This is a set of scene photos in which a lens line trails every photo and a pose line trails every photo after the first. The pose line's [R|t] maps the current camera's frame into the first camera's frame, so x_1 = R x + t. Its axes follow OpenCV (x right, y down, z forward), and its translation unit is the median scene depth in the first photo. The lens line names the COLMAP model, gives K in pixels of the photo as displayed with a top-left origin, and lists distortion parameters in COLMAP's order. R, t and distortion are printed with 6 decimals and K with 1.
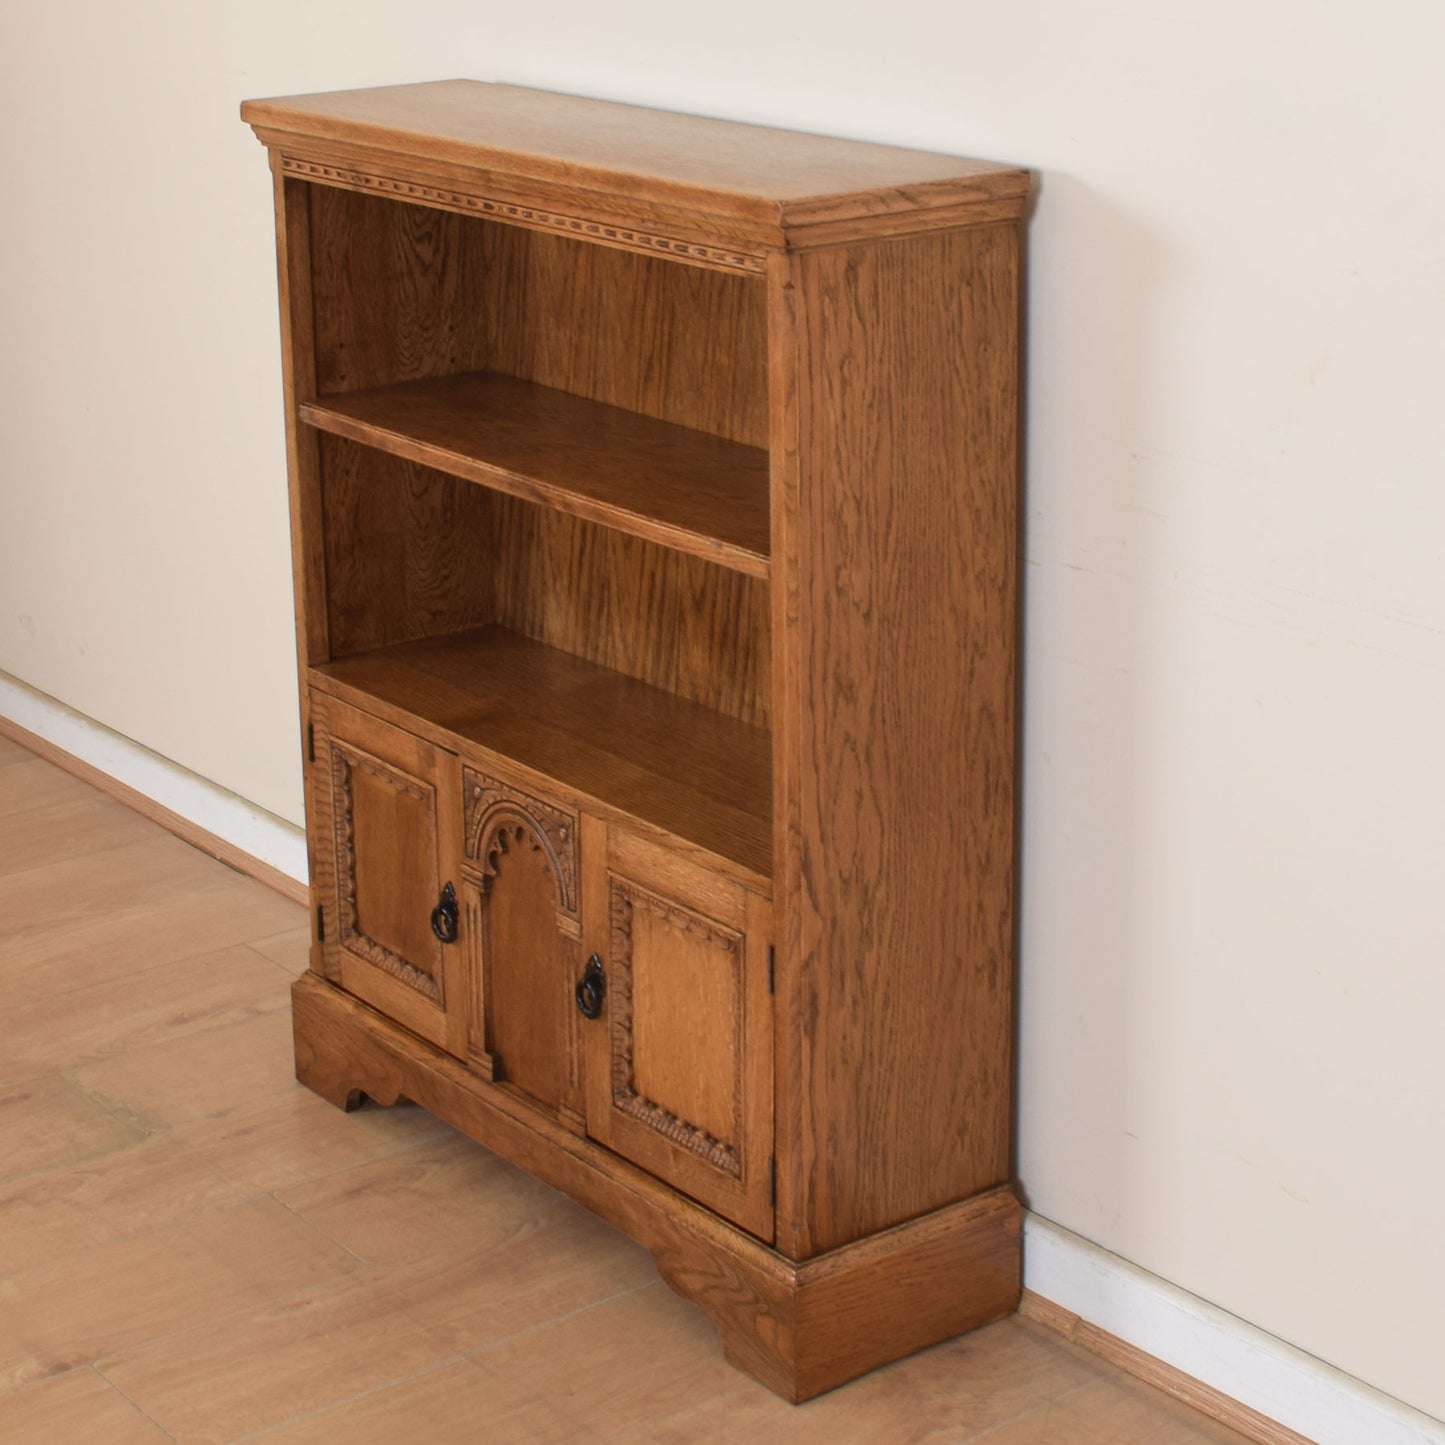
lens RADIAL K [[3166.8, 0, 824.8], [0, 3166.8, 553.9], [0, 0, 1]] dist [-0.078566, -0.150234]
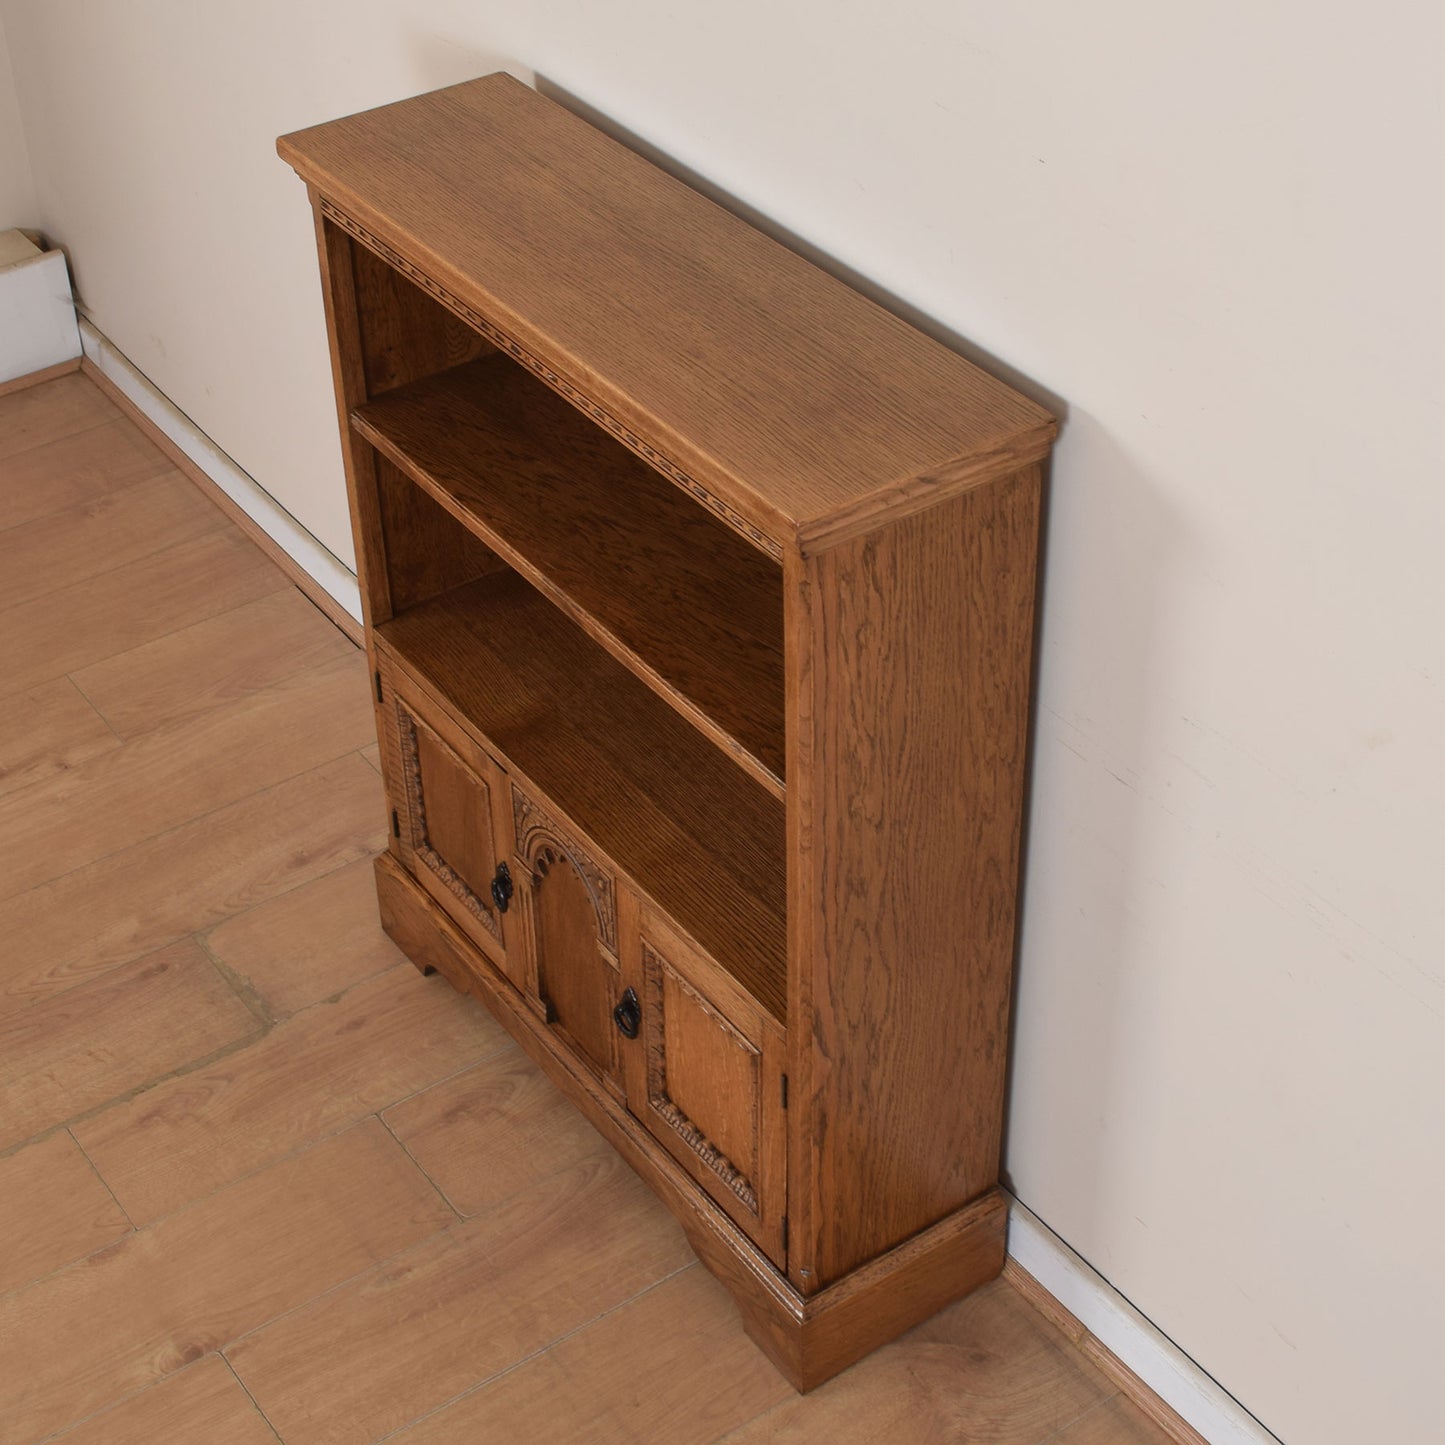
lens RADIAL K [[2607.8, 0, 775.2], [0, 2607.8, 657.1], [0, 0, 1]] dist [-0.052268, -0.027527]
pose [[0.998668, 0.028472, -0.043024, 0.013012], [-0.010947, 0.931882, 0.362597, -0.306244], [0.050417, -0.361643, 0.930952, 0.194803]]
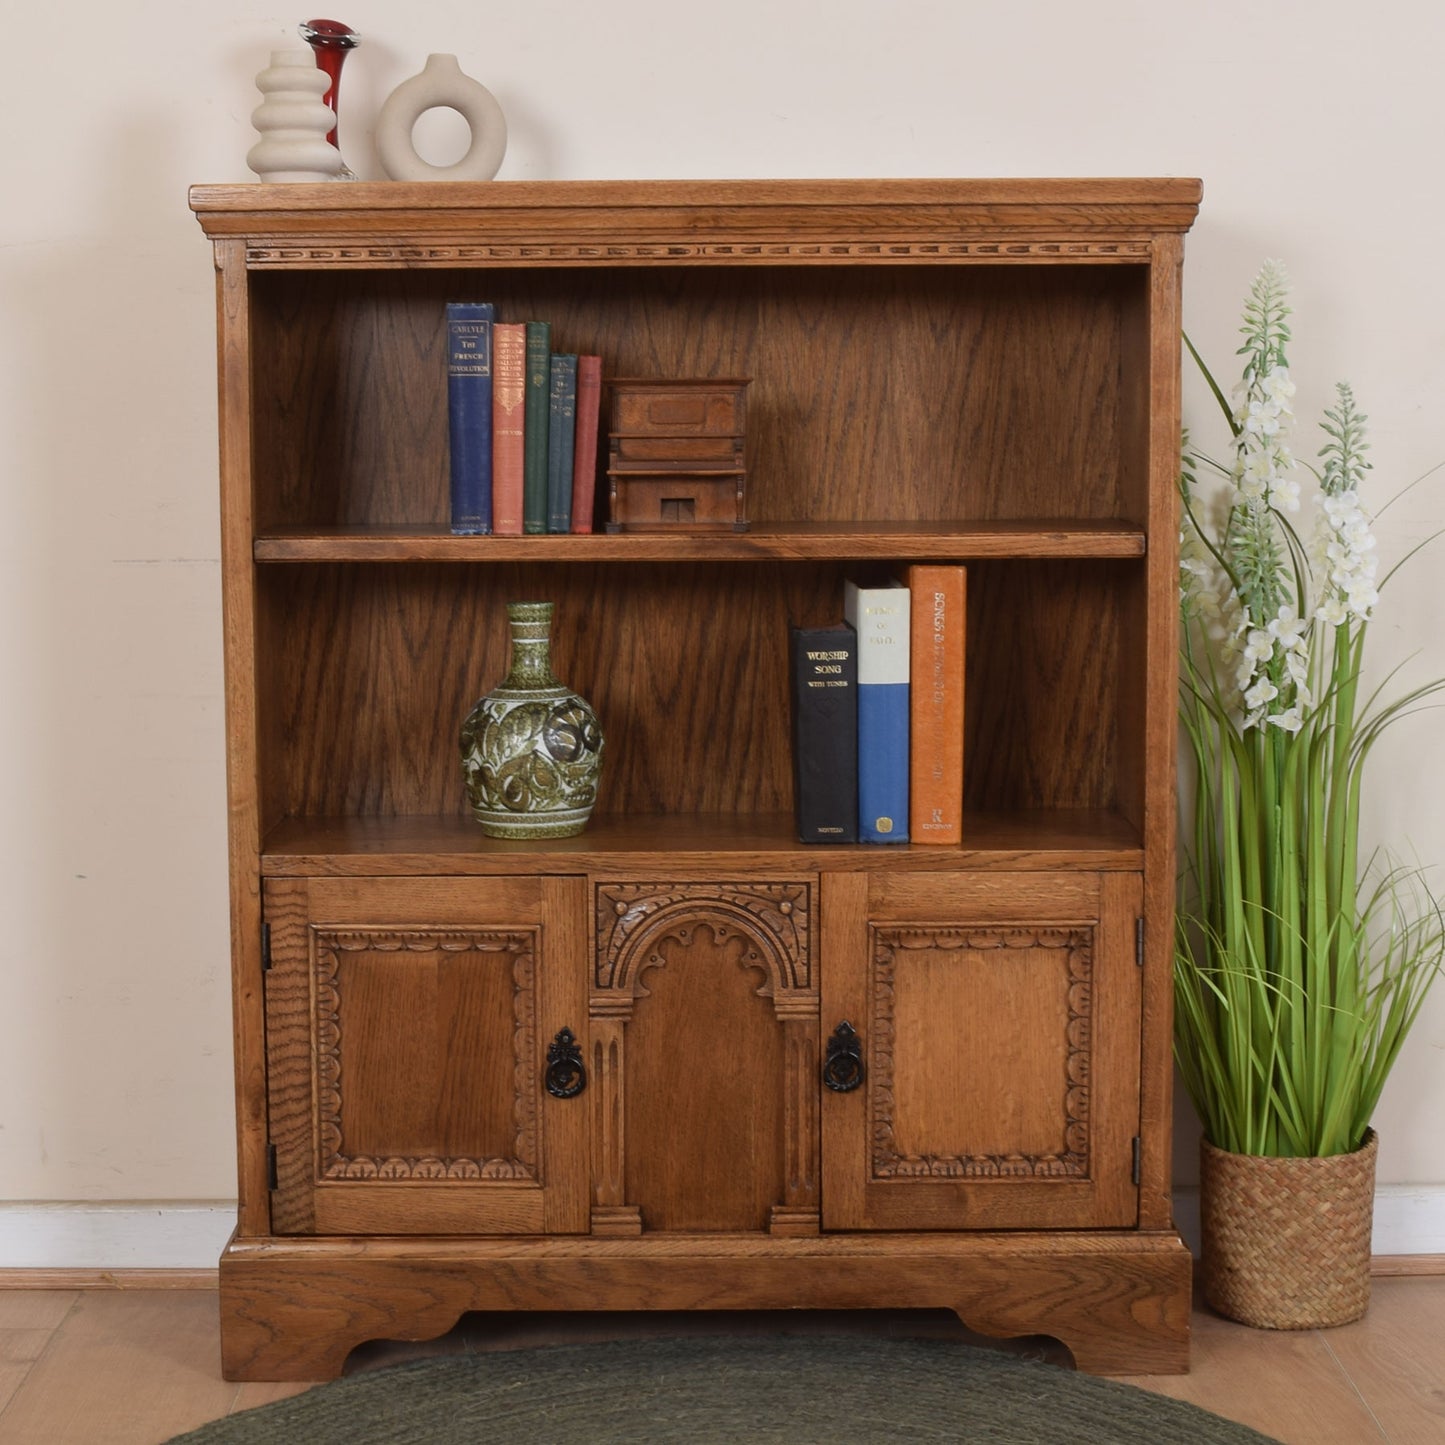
lens RADIAL K [[2820.5, 0, 722.5], [0, 2820.5, 722.5], [0, 0, 1]] dist [-0.069357, -0.163306]
pose [[0.618365, -0.090710, 0.780638, -0.744434], [0.210176, 0.976223, -0.053050, 0.074149], [-0.757265, 0.196875, 0.622727, 0.468435]]
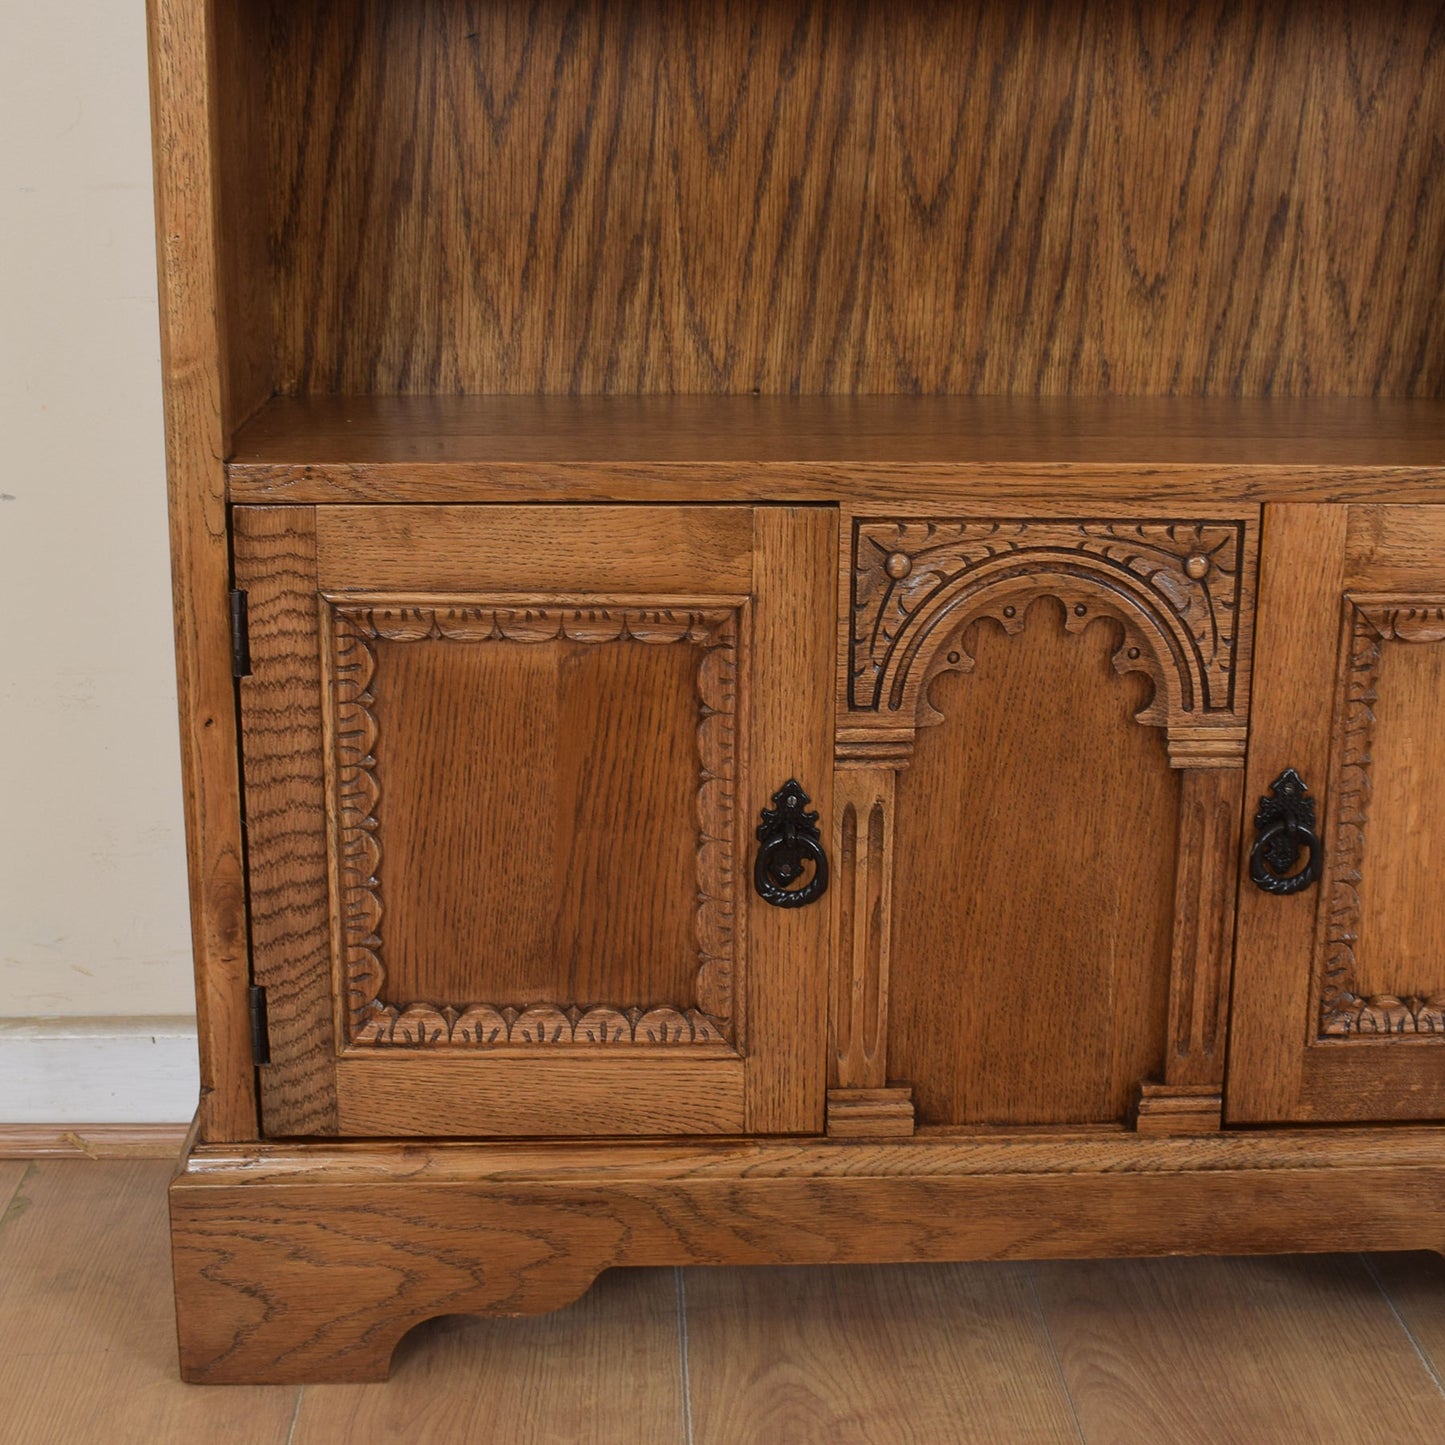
lens RADIAL K [[2377.8, 0, 766.0], [0, 2377.8, 699.6], [0, 0, 1]] dist [-0.083308, -0.074980]
pose [[0.582329, -0.202144, 0.787420, -0.431925], [0.201657, 0.974238, 0.100970, 0.055281], [-0.787545, 0.099991, 0.608091, 0.810618]]
